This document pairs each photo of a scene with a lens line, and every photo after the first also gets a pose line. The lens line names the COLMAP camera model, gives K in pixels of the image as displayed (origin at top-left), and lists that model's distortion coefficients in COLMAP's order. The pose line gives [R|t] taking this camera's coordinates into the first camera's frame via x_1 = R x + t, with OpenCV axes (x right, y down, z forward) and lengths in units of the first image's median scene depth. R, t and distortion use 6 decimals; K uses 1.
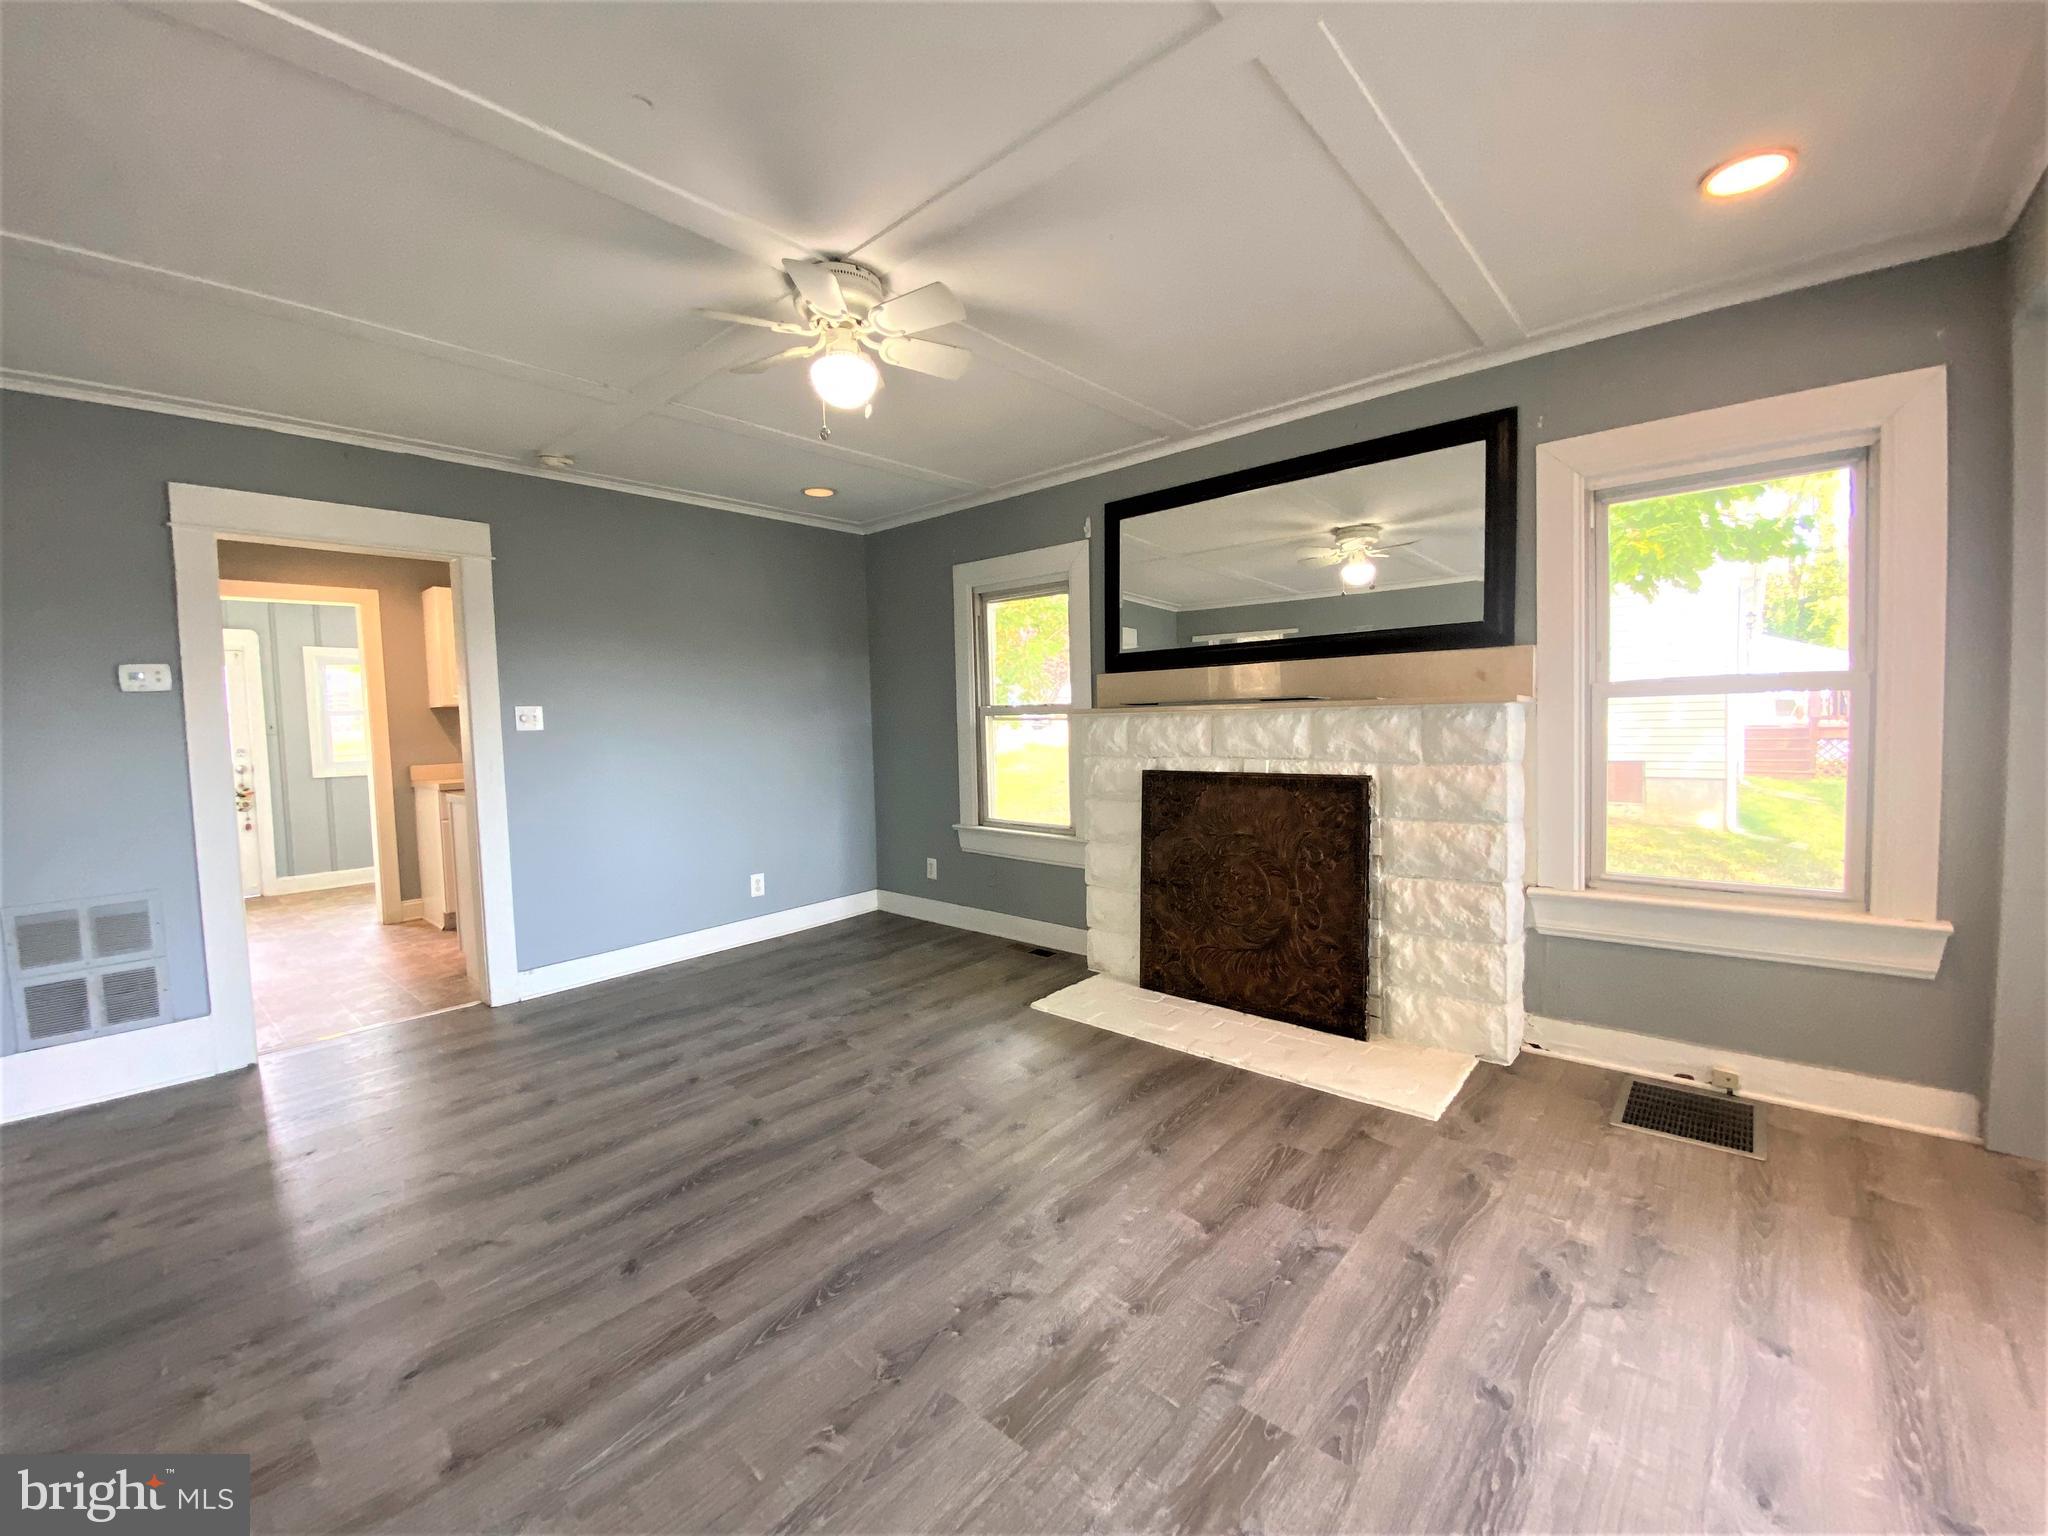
lens RADIAL K [[841.4, 0, 1008.7], [0, 841.4, 758.5], [0, 0, 1]] dist [0.011091, -0.006555]
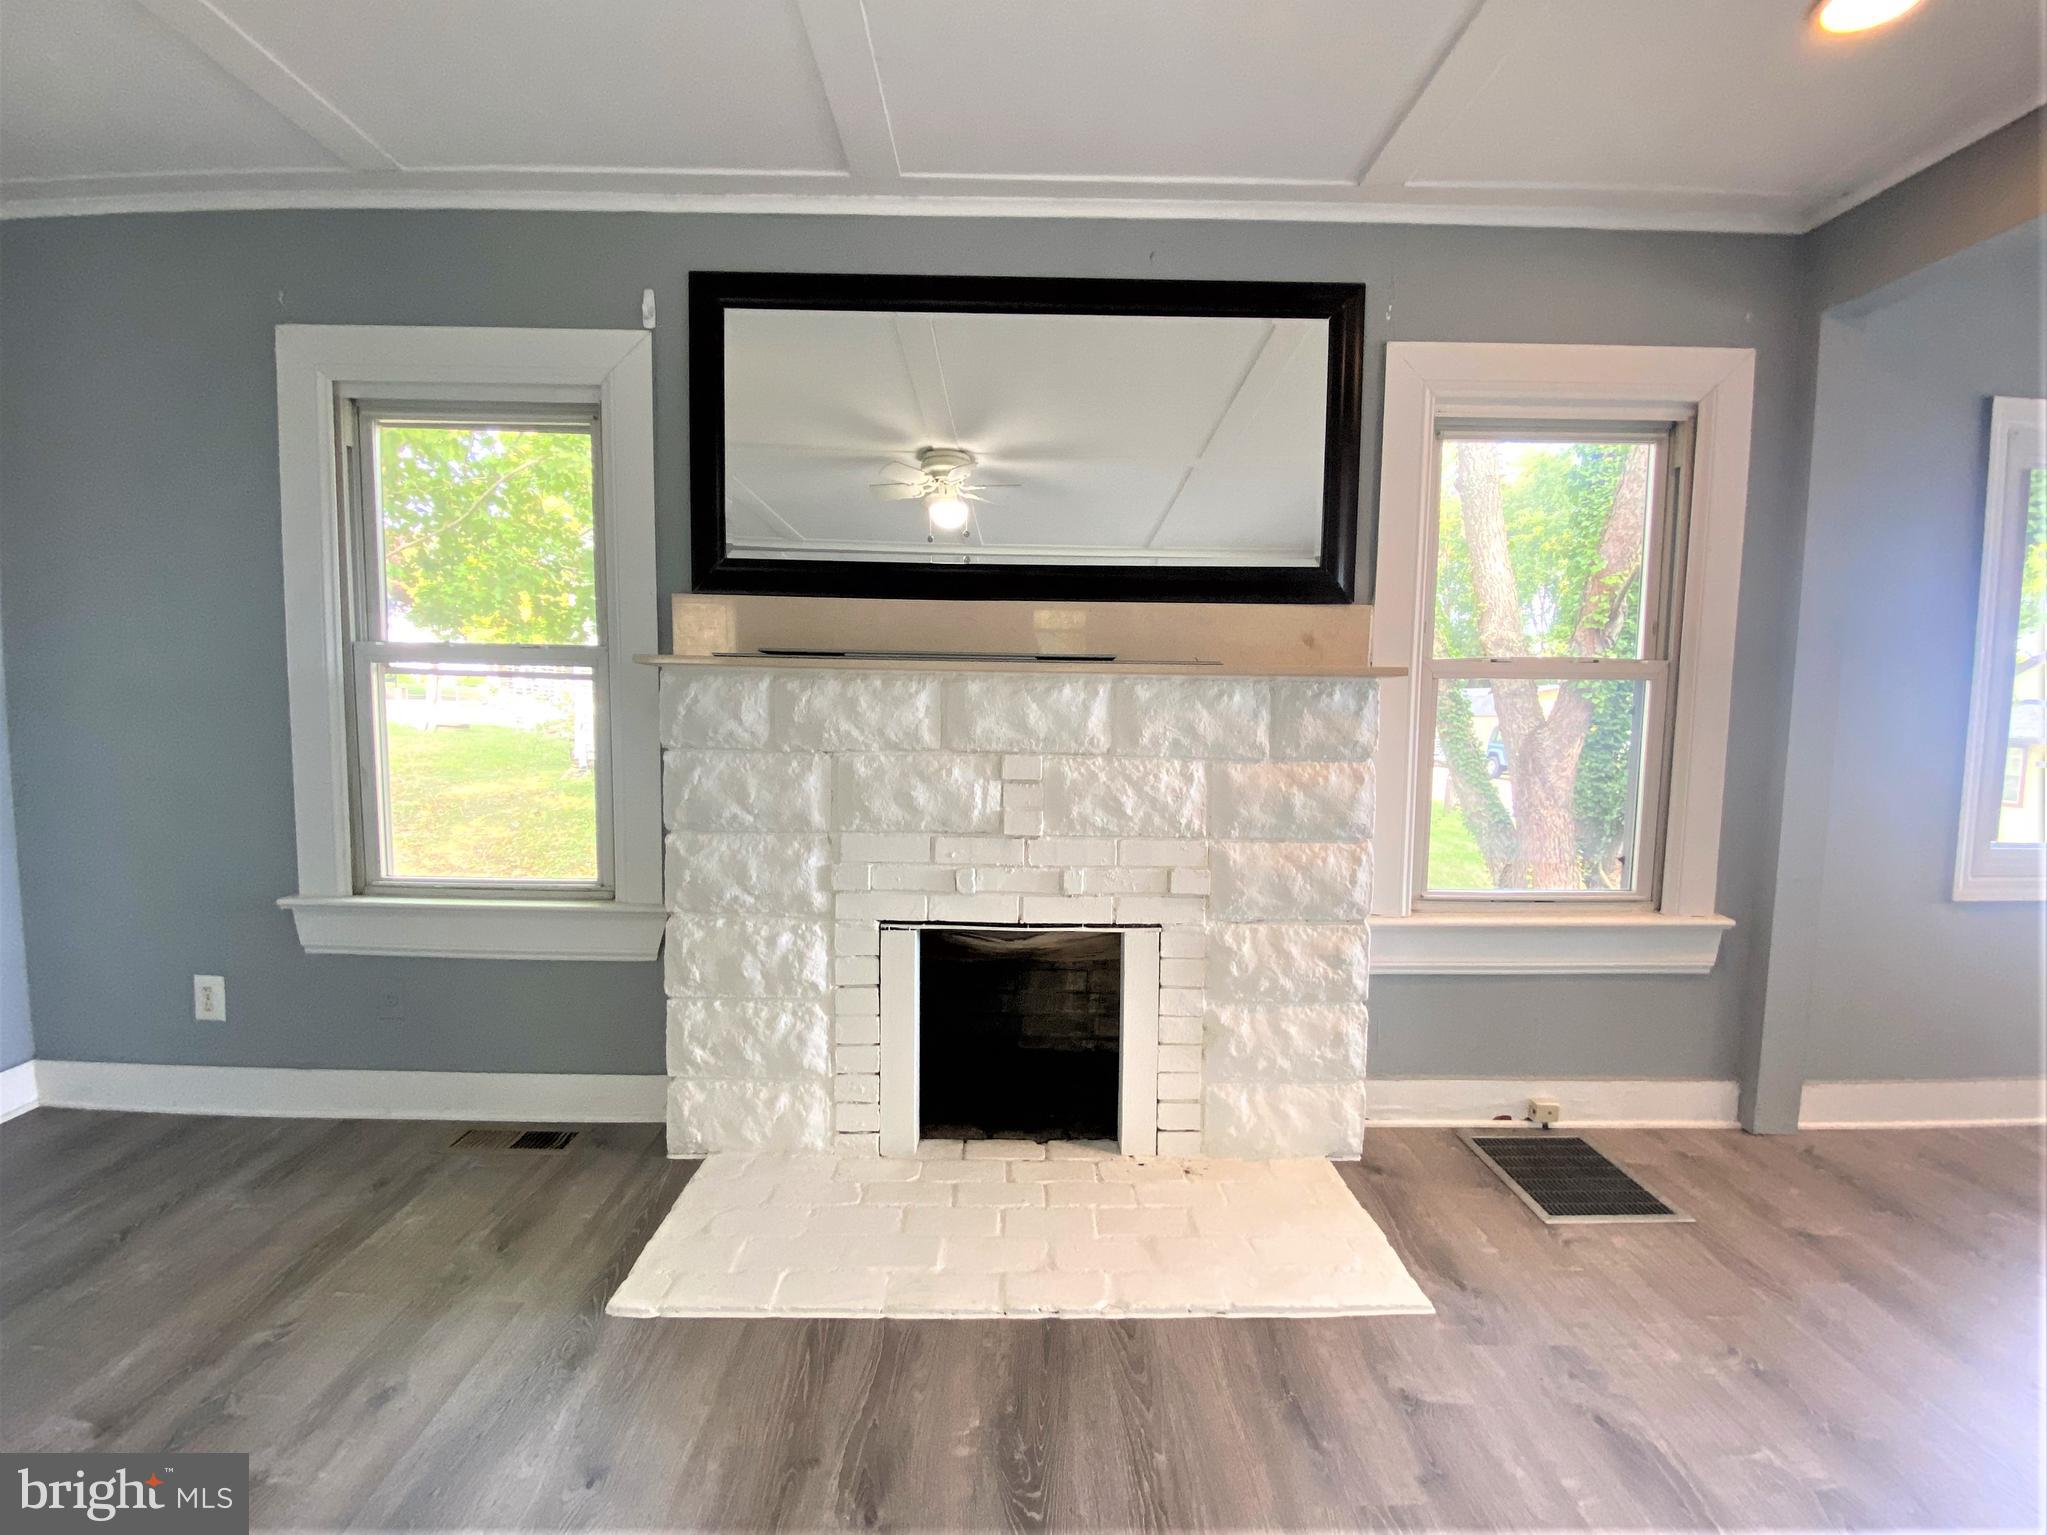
lens RADIAL K [[841.0, 0, 990.9], [0, 841.0, 766.8], [0, 0, 1]] dist [0.011091, -0.006555]
pose [[0.730479, -0.016090, 0.682745, -0.150307], [0.001233, 0.999752, 0.022241, -0.004428], [-0.682934, -0.015405, 0.730318, 0.631543]]
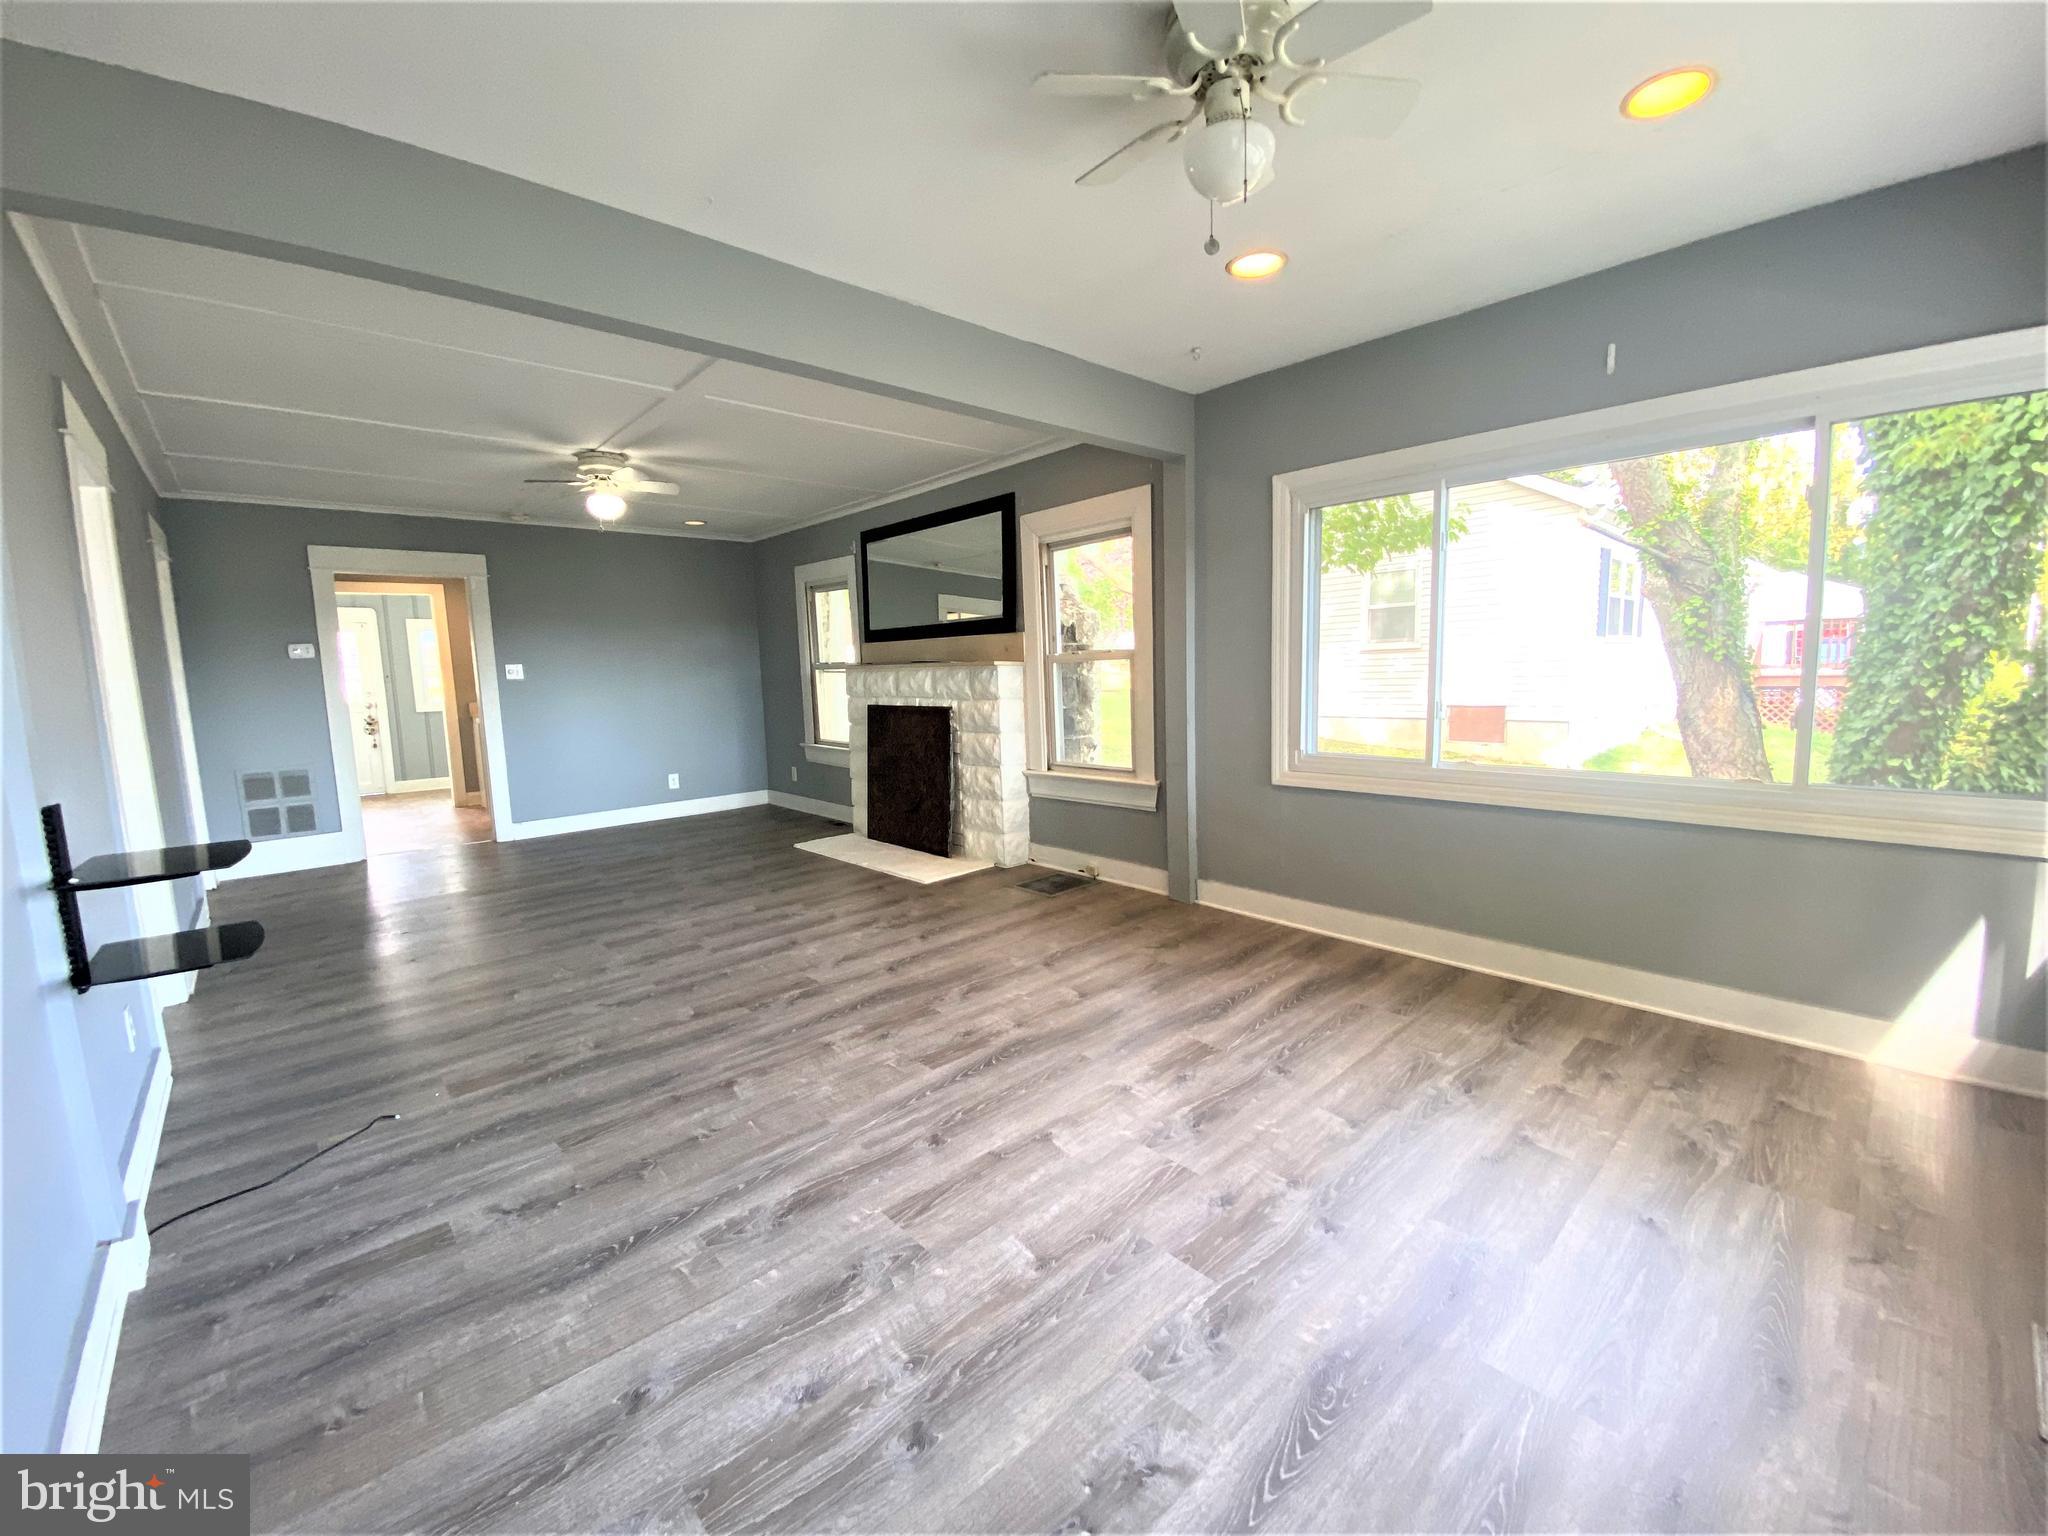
lens RADIAL K [[841.4, 0, 1021.9], [0, 841.4, 765.5], [0, 0, 1]] dist [0.011091, -0.006555]
pose [[0.994930, 0.008954, -0.100170, 0.748472], [-0.001649, 0.997347, 0.072771, 0.014605], [0.100556, -0.072237, 0.992306, -0.703288]]
